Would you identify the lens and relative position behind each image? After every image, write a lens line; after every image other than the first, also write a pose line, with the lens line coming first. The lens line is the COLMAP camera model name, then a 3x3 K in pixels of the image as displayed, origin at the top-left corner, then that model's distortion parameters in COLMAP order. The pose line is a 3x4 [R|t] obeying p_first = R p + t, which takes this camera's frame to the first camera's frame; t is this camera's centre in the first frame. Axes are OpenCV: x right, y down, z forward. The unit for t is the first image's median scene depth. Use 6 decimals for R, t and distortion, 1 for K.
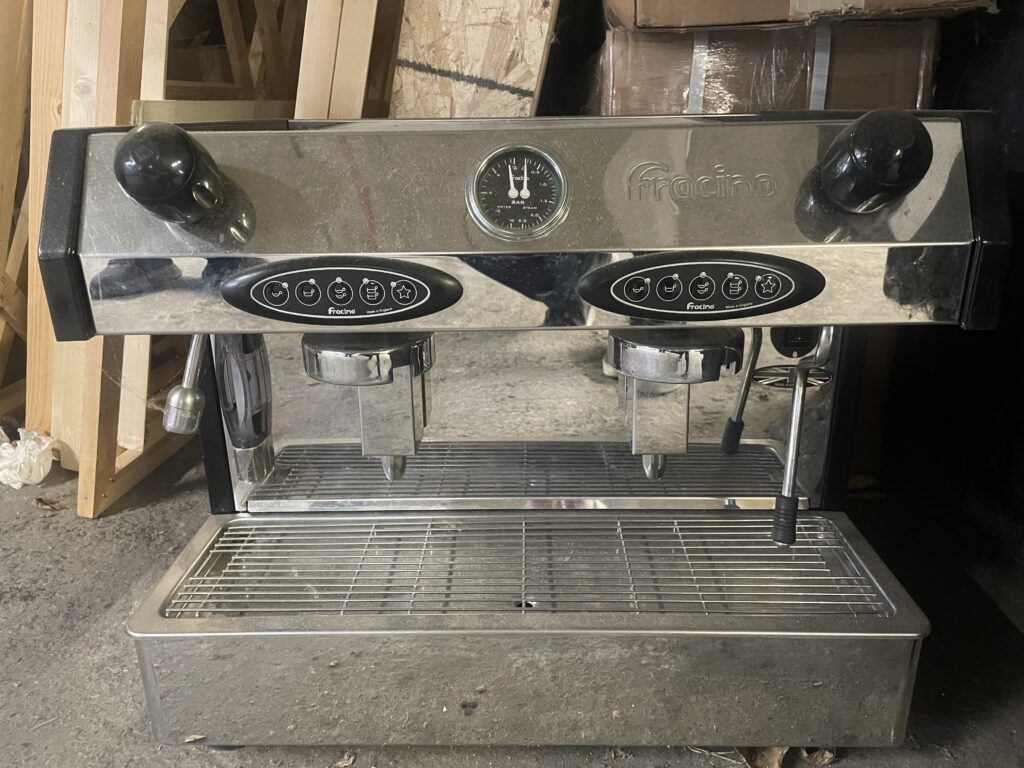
lens RADIAL K [[783.9, 0, 512.0], [0, 783.9, 384.0], [0, 0, 1]] dist [0.059220, -0.001792]
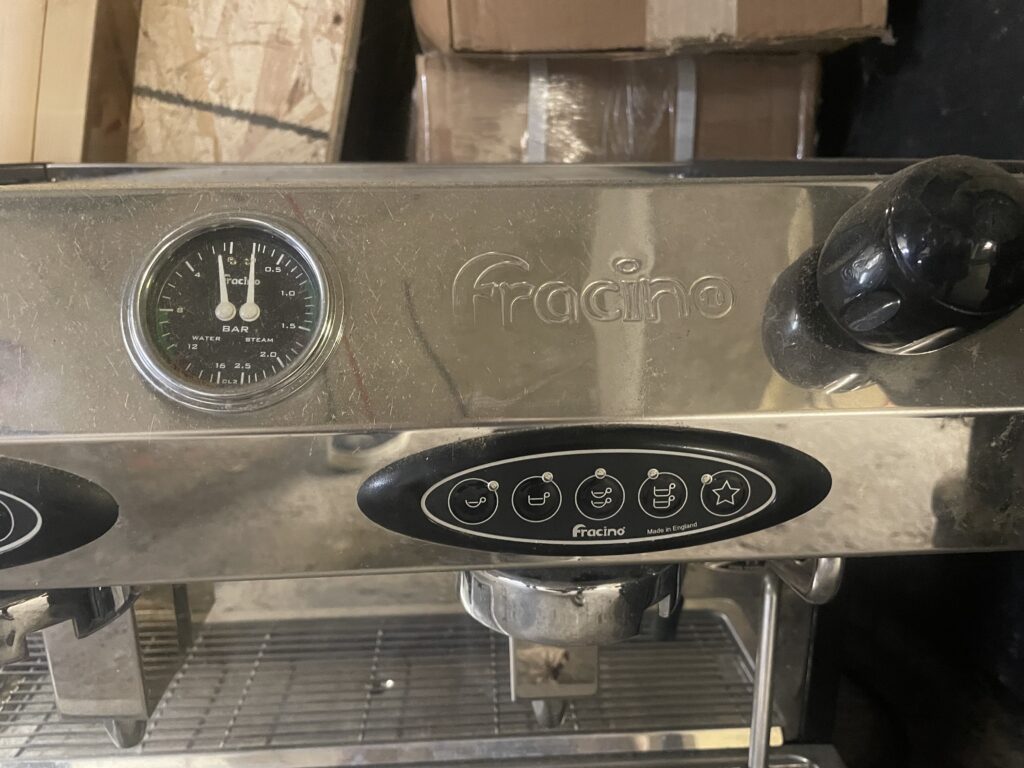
lens RADIAL K [[778.1, 0, 512.0], [0, 778.1, 384.0], [0, 0, 1]] dist [0.069615, -0.002279]
pose [[0.980166, -0.051296, 0.191427, 0.047678], [0.061582, 0.996939, -0.048175, -0.089828], [-0.188370, 0.059008, 0.980324, 0.263088]]
